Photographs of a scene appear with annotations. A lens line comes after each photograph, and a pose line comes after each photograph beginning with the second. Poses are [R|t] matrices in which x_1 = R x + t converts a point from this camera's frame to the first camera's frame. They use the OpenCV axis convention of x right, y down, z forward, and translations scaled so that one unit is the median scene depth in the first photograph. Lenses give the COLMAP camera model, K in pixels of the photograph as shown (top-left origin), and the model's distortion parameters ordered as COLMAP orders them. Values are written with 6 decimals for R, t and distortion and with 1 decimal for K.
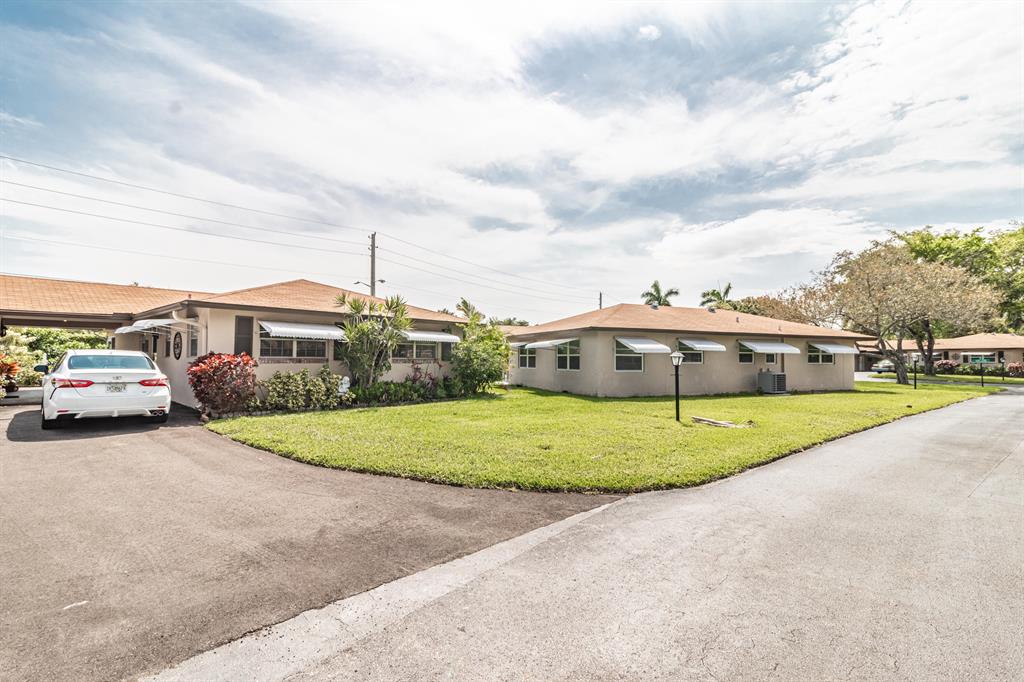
lens RADIAL K [[479.9, 0, 507.7], [0, 479.9, 335.7], [0, 0, 1]] dist [0.004587, 0.001207]
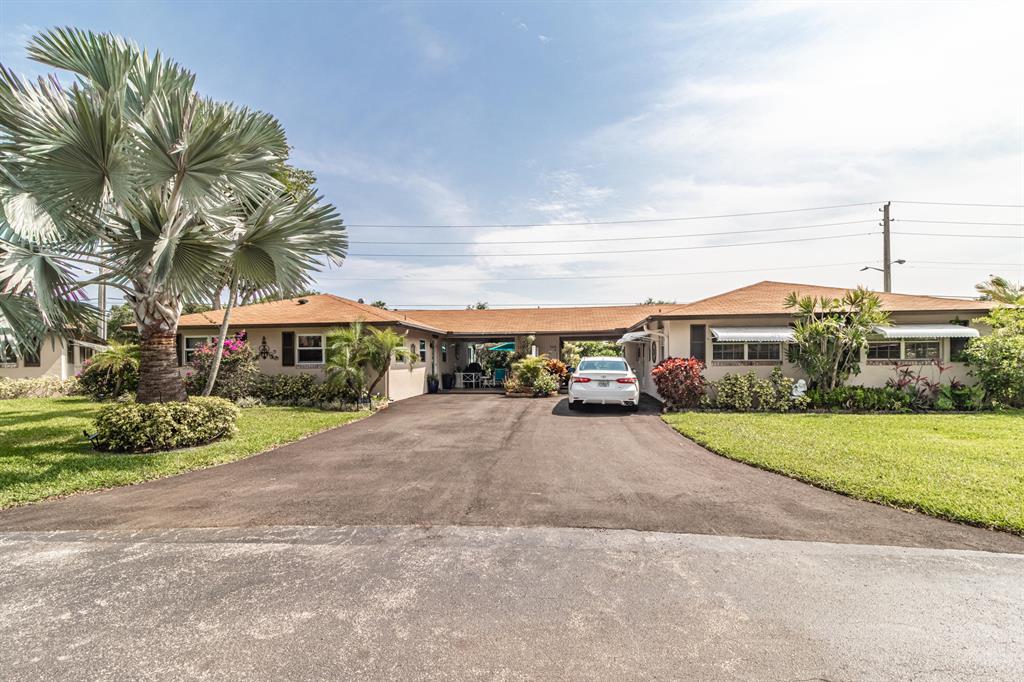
lens RADIAL K [[479.9, 0, 504.4], [0, 479.9, 350.2], [0, 0, 1]] dist [0.004587, 0.001207]
pose [[0.580277, -0.029969, -0.813867, 0.111408], [0.050486, 0.998724, -0.000780, -0.002457], [0.812853, -0.040636, 0.581050, -0.033987]]
